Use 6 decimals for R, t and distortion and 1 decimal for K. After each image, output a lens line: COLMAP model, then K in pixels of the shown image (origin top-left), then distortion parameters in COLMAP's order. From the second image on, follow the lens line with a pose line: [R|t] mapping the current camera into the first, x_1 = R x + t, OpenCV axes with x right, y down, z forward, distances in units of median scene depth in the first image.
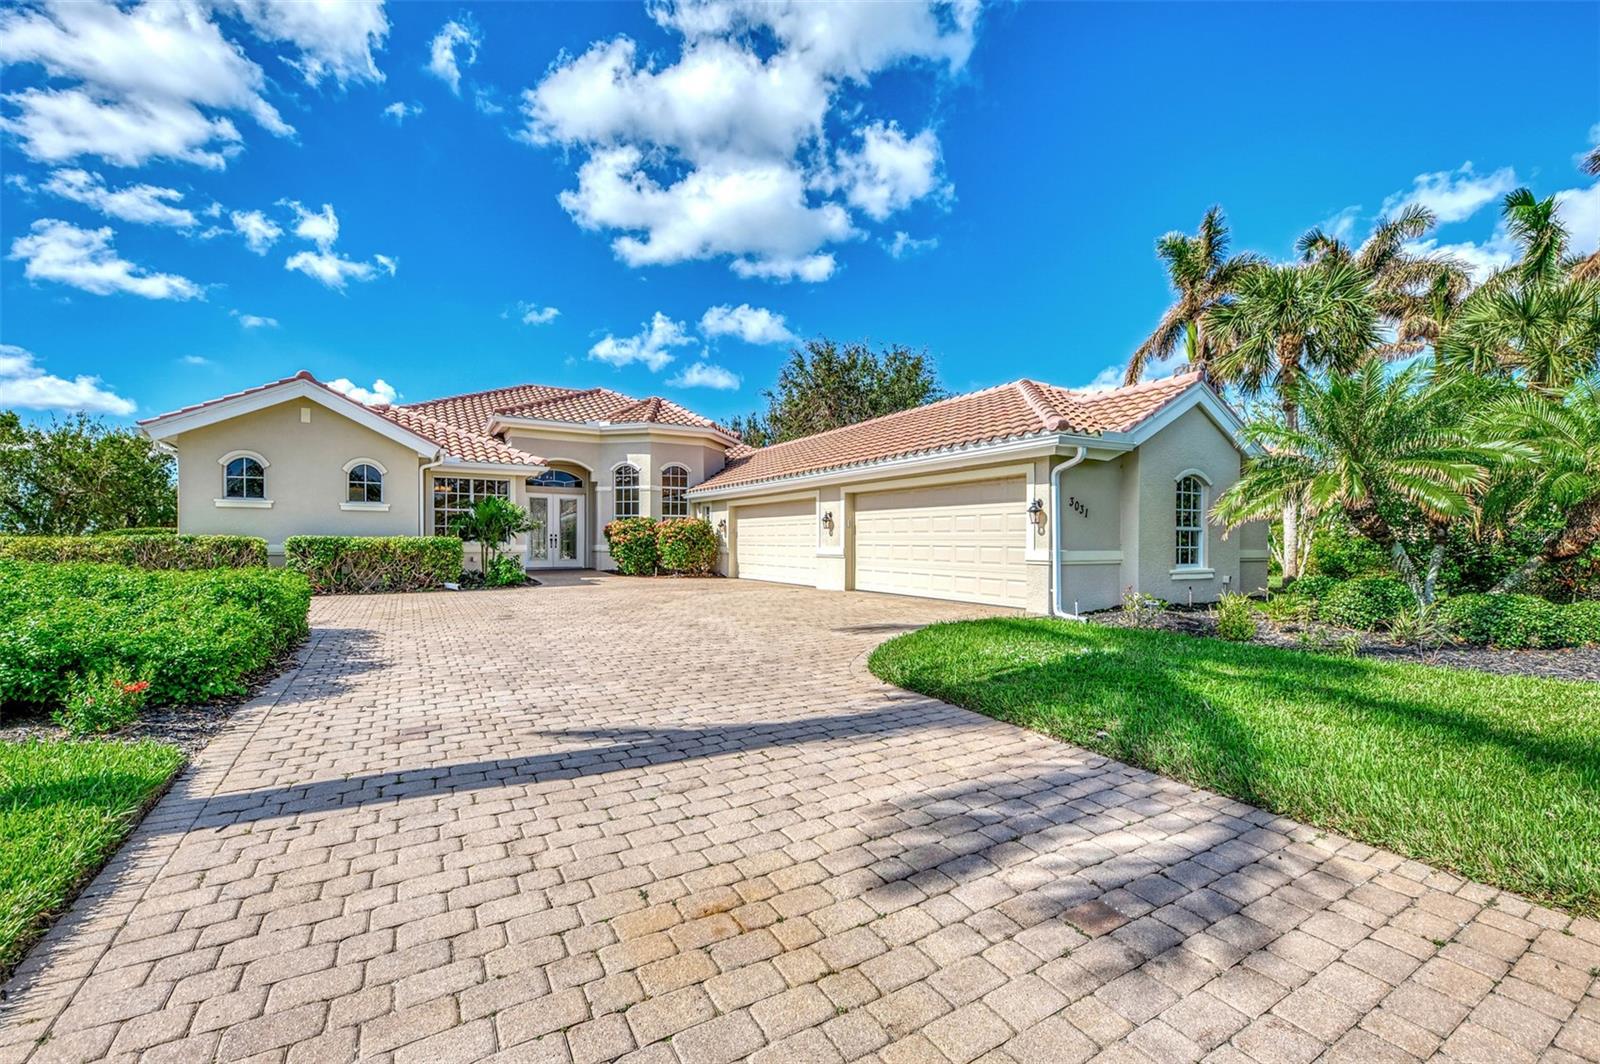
lens RADIAL K [[653.1, 0, 793.8], [0, 653.1, 560.2], [0, 0, 1]] dist [0.026774, -0.000327]
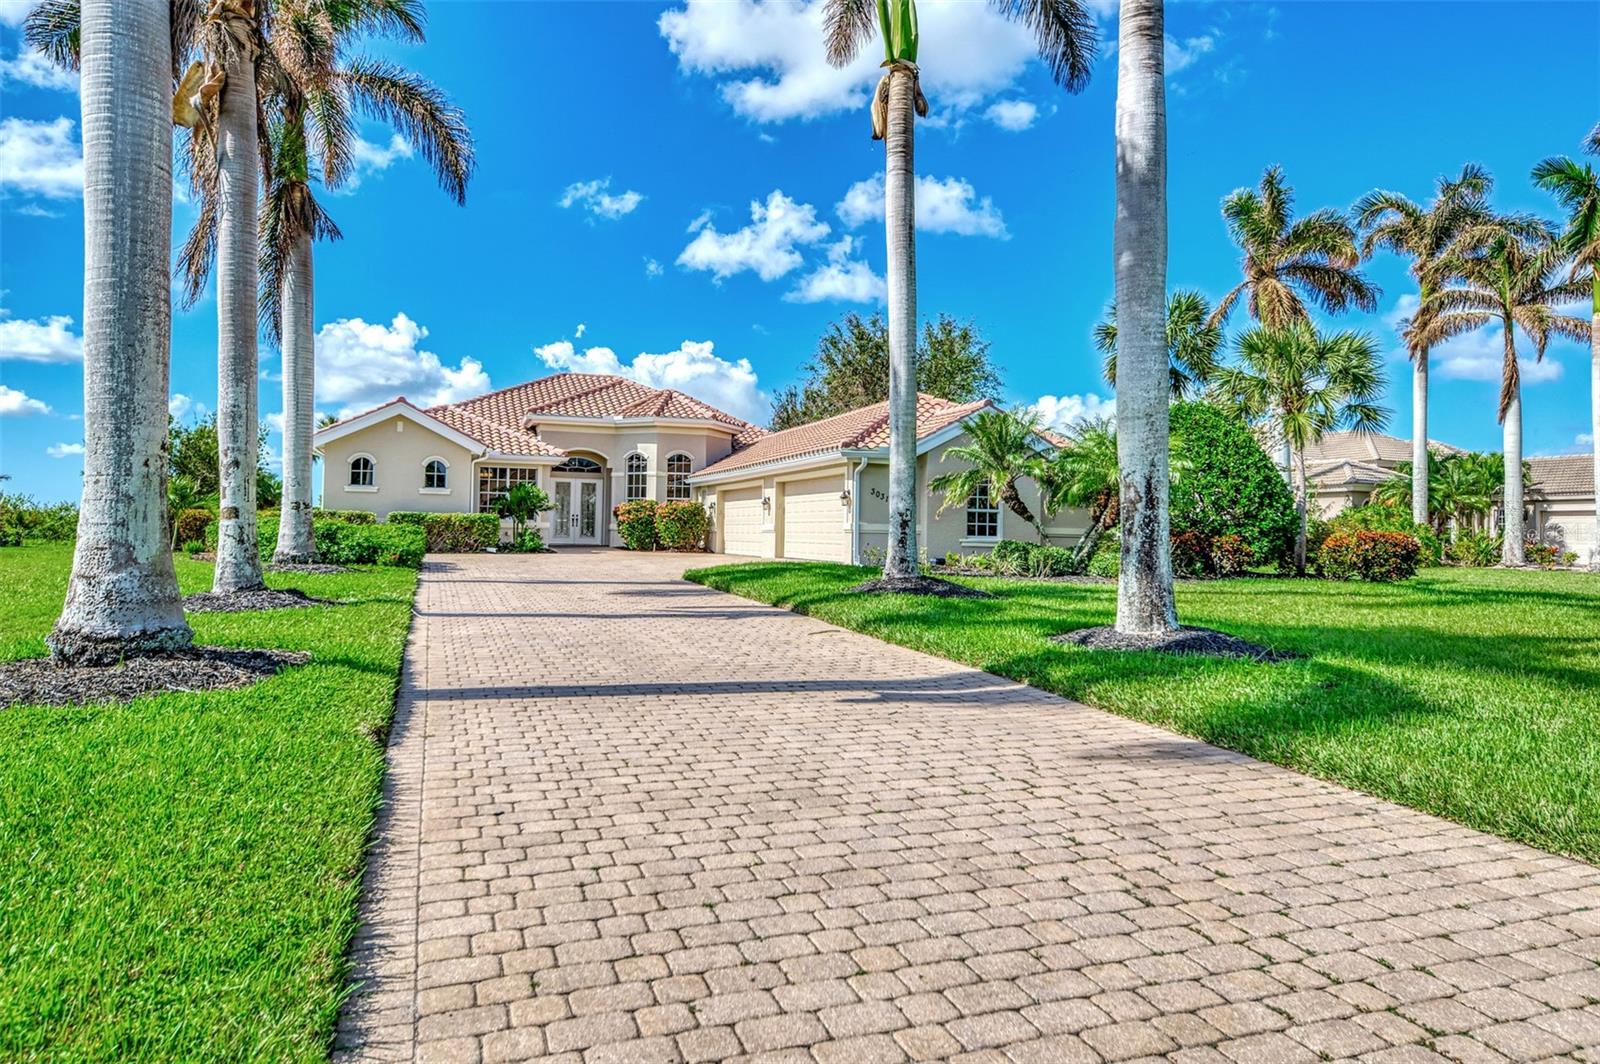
lens RADIAL K [[1025.0, 0, 802.4], [0, 1025.0, 529.0], [0, 0, 1]] dist [0.045682, 0.004091]
pose [[0.984271, 0.010918, -0.176328, 0.353671], [-0.017492, 0.999207, -0.035771, 0.044682], [0.175798, 0.038292, 0.983681, -0.713569]]
